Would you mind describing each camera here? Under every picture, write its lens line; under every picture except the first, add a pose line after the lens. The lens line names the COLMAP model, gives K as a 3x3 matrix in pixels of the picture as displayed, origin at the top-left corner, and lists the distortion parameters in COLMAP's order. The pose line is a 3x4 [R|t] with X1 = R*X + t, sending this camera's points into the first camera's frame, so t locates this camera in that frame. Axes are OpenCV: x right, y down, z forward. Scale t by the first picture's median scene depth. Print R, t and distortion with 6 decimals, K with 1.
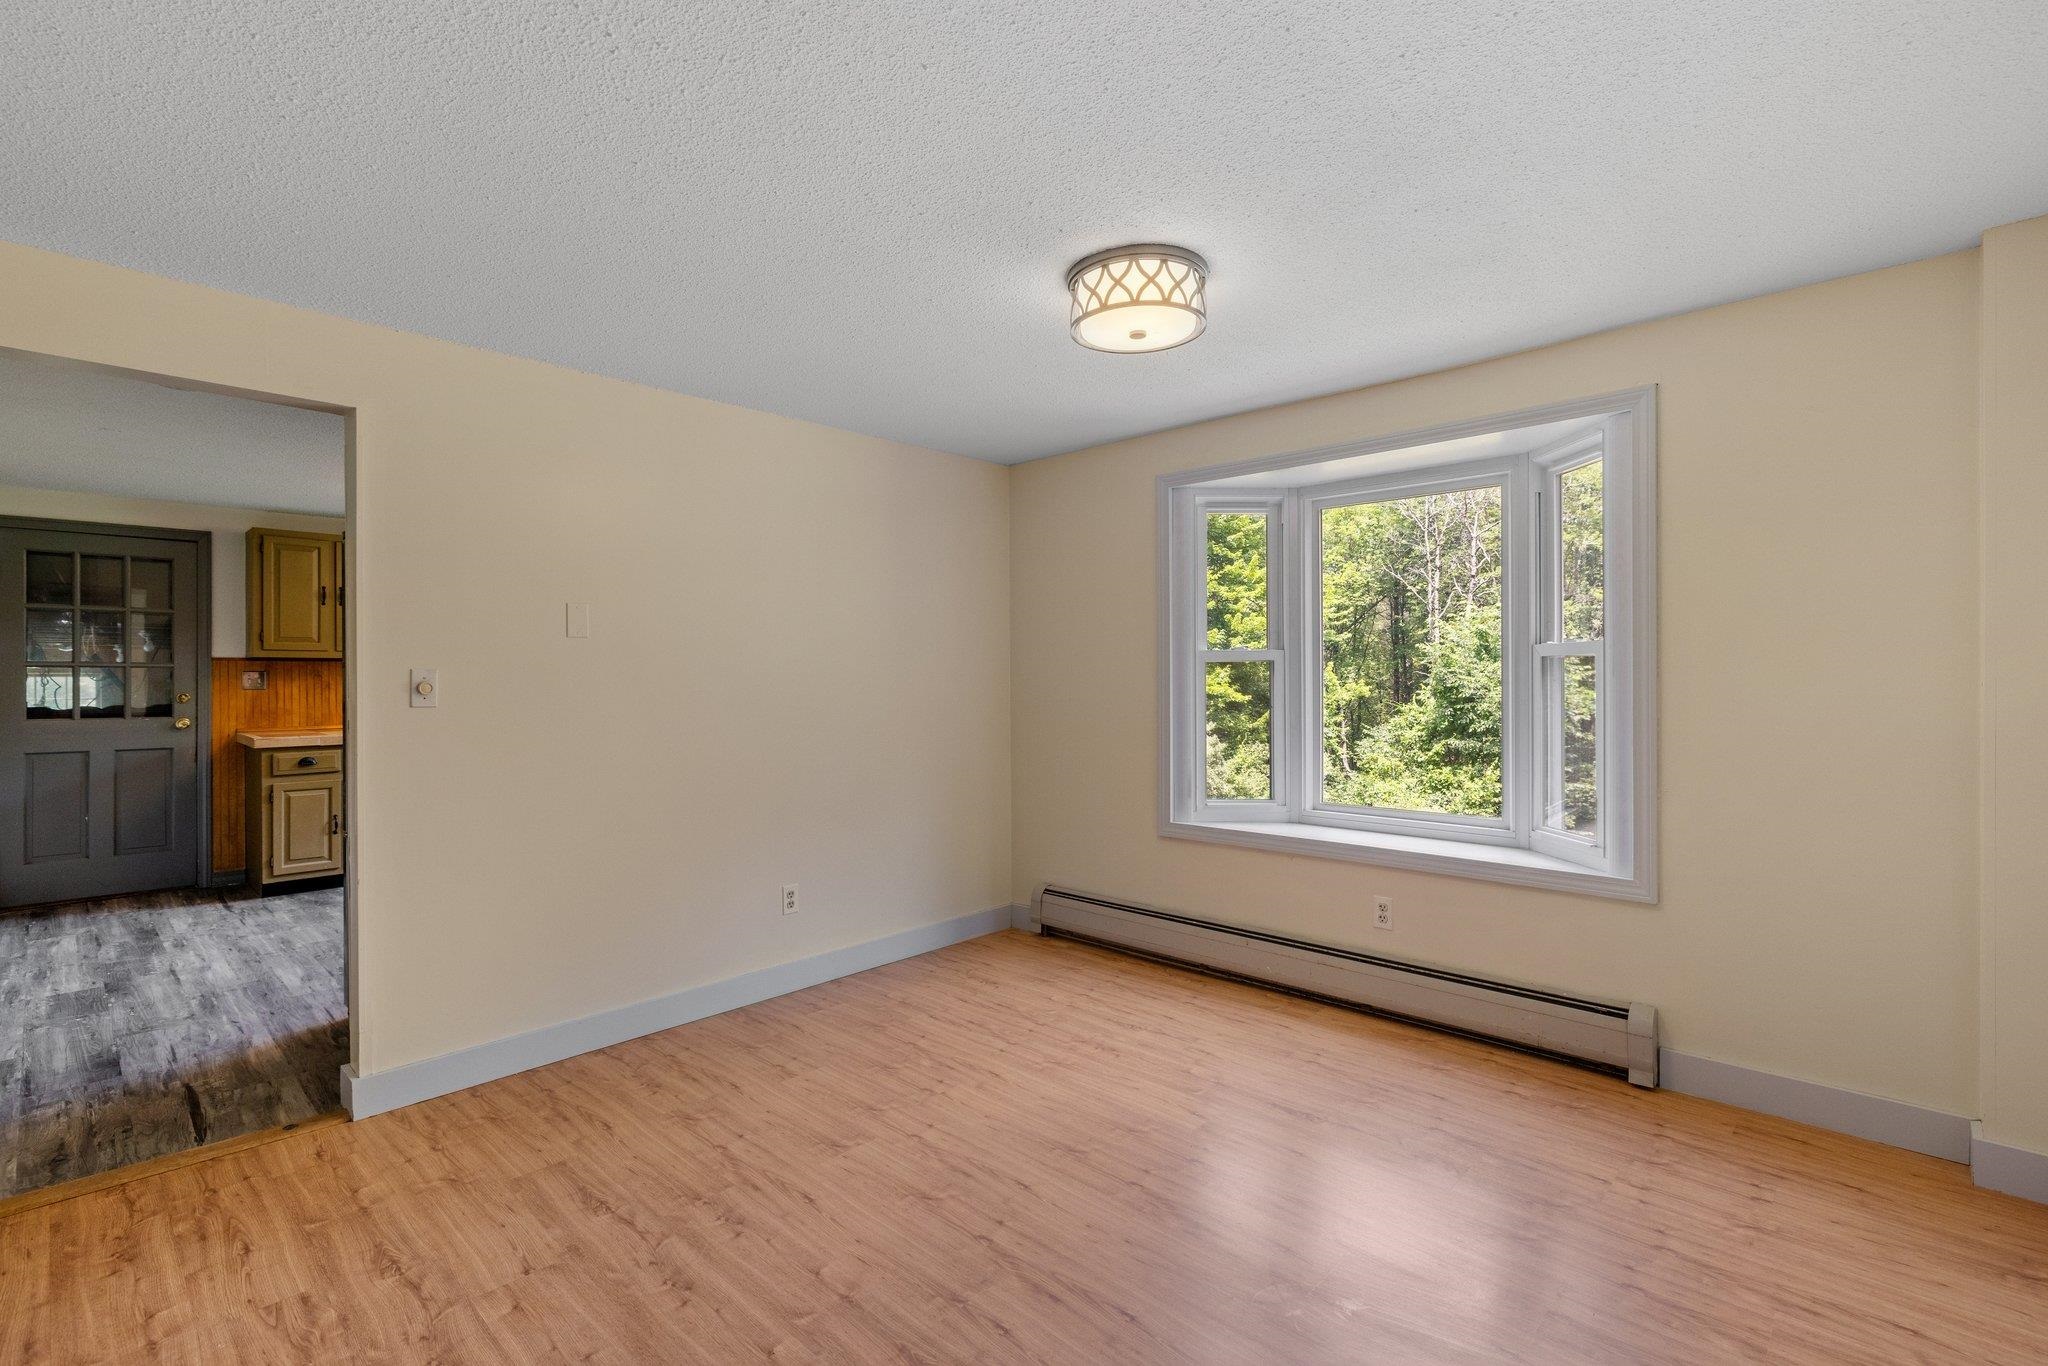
lens RADIAL K [[935.0, 0, 1016.6], [0, 935.0, 677.3], [0, 0, 1]] dist [0.007189, -0.001074]
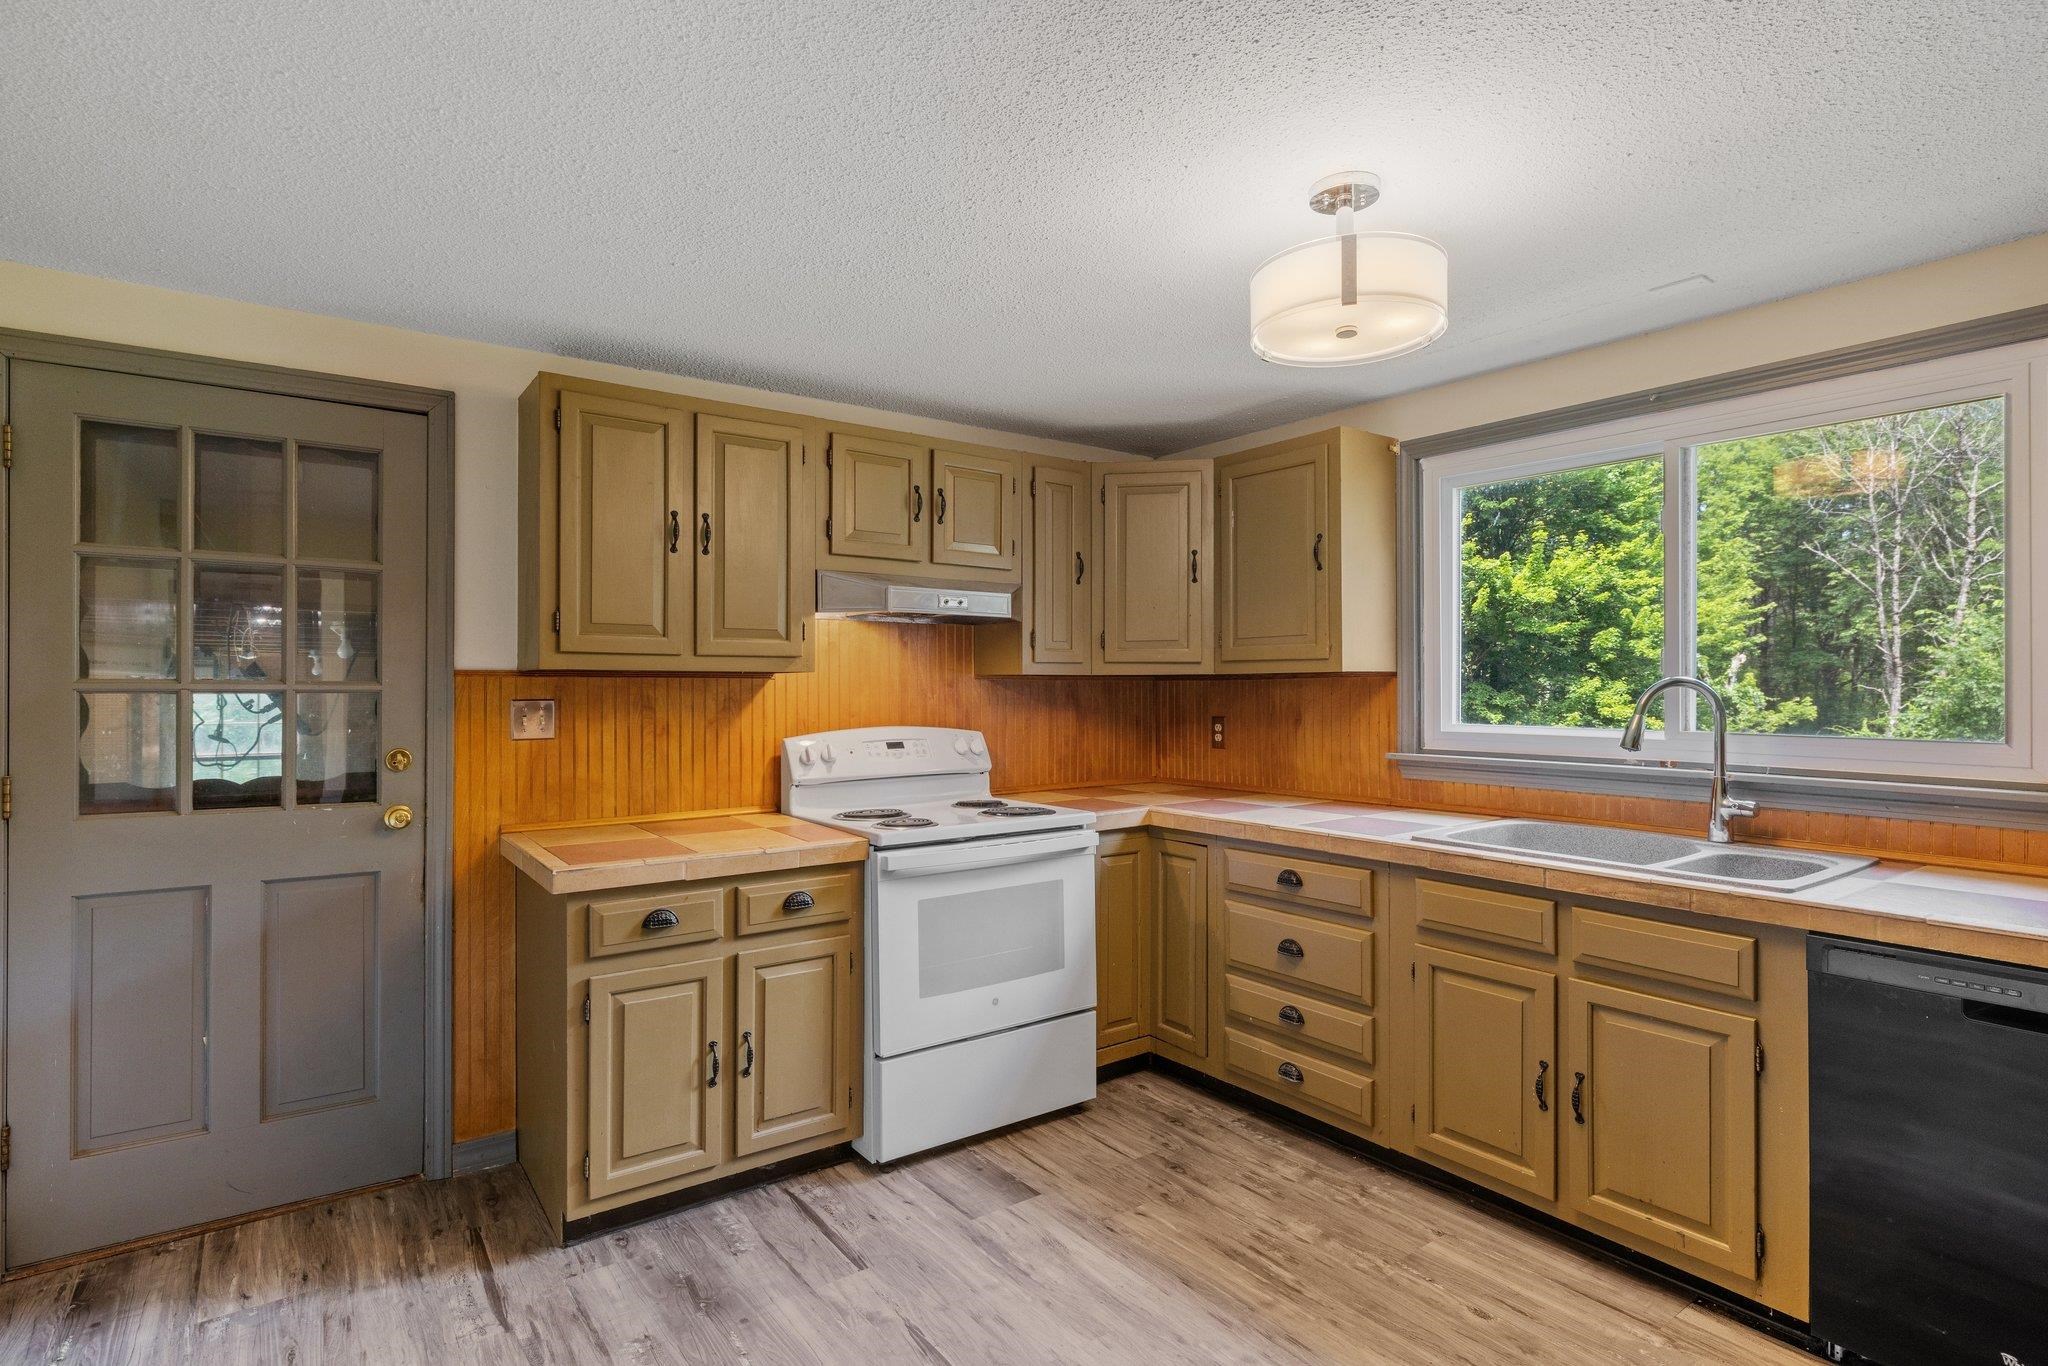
lens RADIAL K [[1011.8, 0, 1022.3], [0, 1011.8, 684.2], [0, 0, 1]] dist [0.001361, -0.001214]
pose [[0.986126, 0.003557, -0.165963, -0.514917], [-0.003992, 0.999989, -0.002283, -0.014499], [0.165953, 0.002914, 0.986129, 0.574535]]
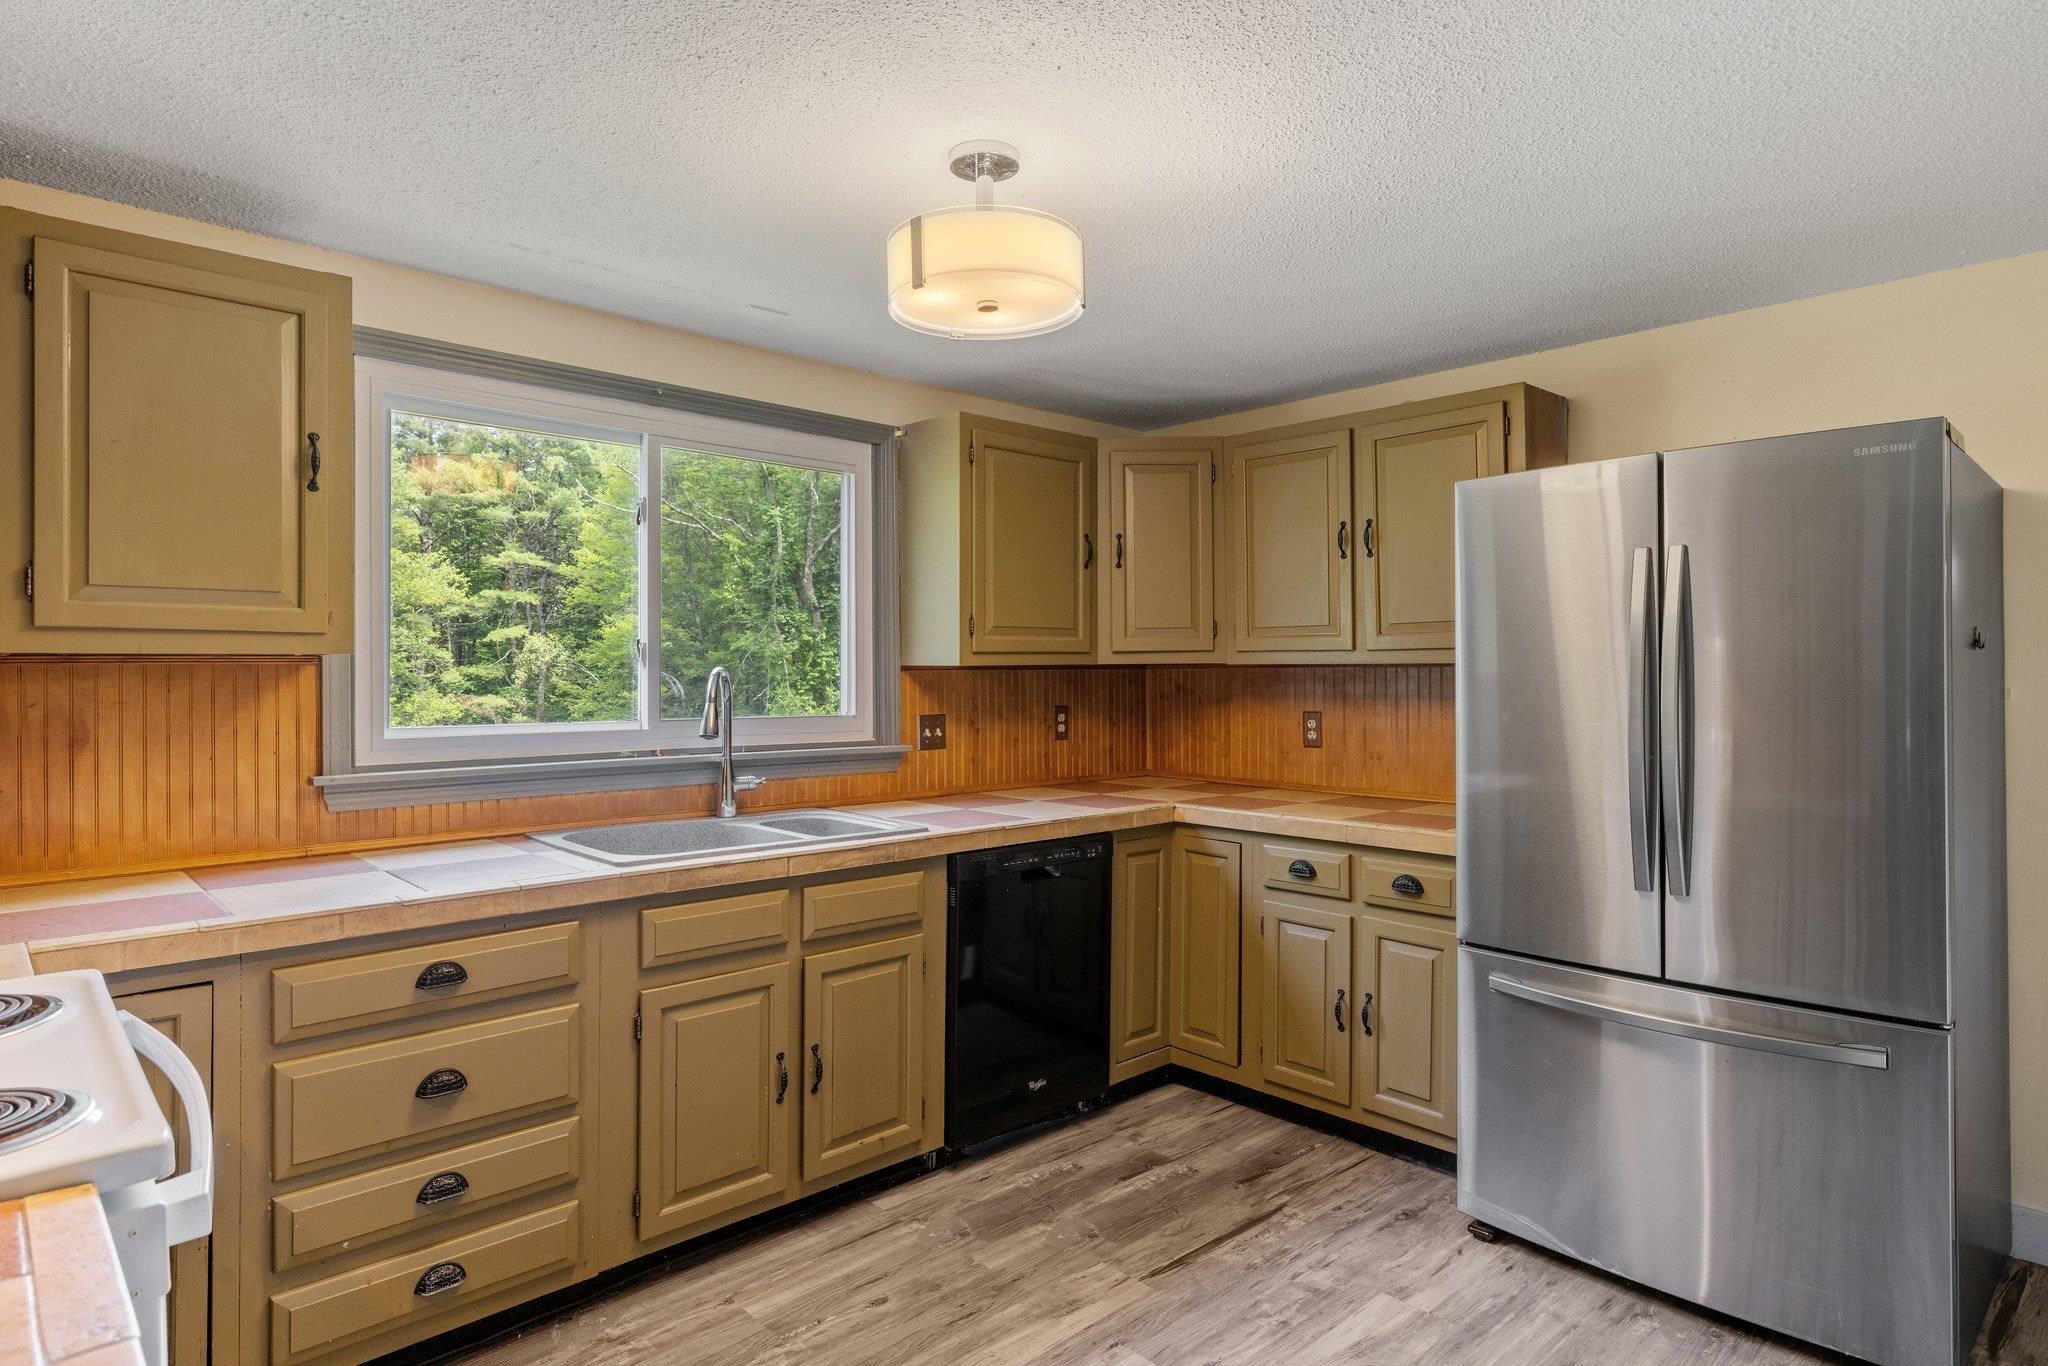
lens RADIAL K [[1109.3, 0, 1012.1], [0, 1109.3, 672.3], [0, 0, 1]] dist [0.003161, -0.001513]
pose [[0.058086, 0.009978, 0.998262, -0.911274], [0.006377, 0.999926, -0.010366, -0.009953], [-0.998291, 0.006968, 0.058018, 0.997814]]
